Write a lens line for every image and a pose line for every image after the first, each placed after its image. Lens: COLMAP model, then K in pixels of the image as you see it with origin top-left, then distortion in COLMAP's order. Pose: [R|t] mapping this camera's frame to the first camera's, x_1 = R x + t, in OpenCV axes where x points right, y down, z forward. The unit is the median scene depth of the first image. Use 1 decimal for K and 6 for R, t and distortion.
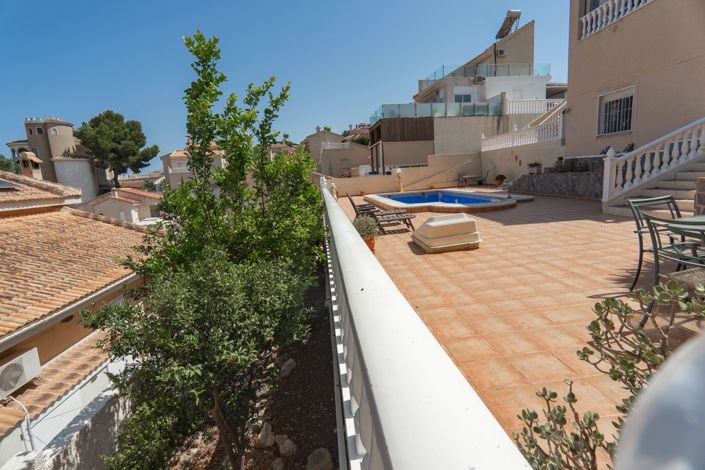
lens RADIAL K [[342.7, 0, 351.1], [0, 342.7, 229.0], [0, 0, 1]] dist [-0.019708, 0.009467]
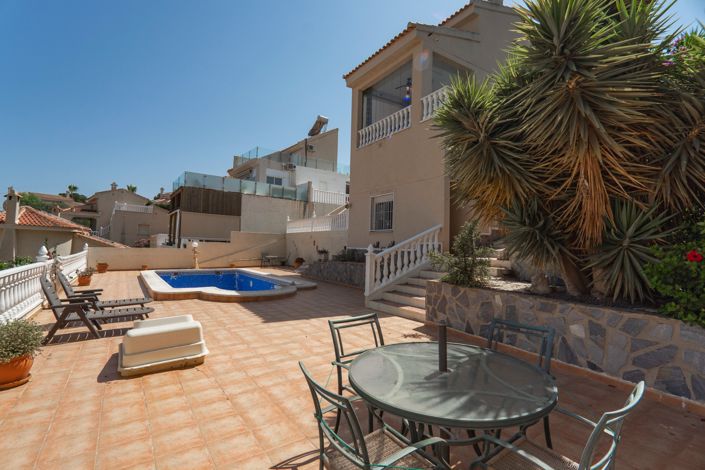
lens RADIAL K [[334.2, 0, 355.0], [0, 334.2, 232.7], [0, 0, 1]] dist [-0.001342, 0.000141]
pose [[0.873988, 0.104435, 0.474593, 0.089129], [-0.004808, 0.978444, -0.206455, -0.023481], [-0.485924, 0.178157, 0.855651, 0.048516]]
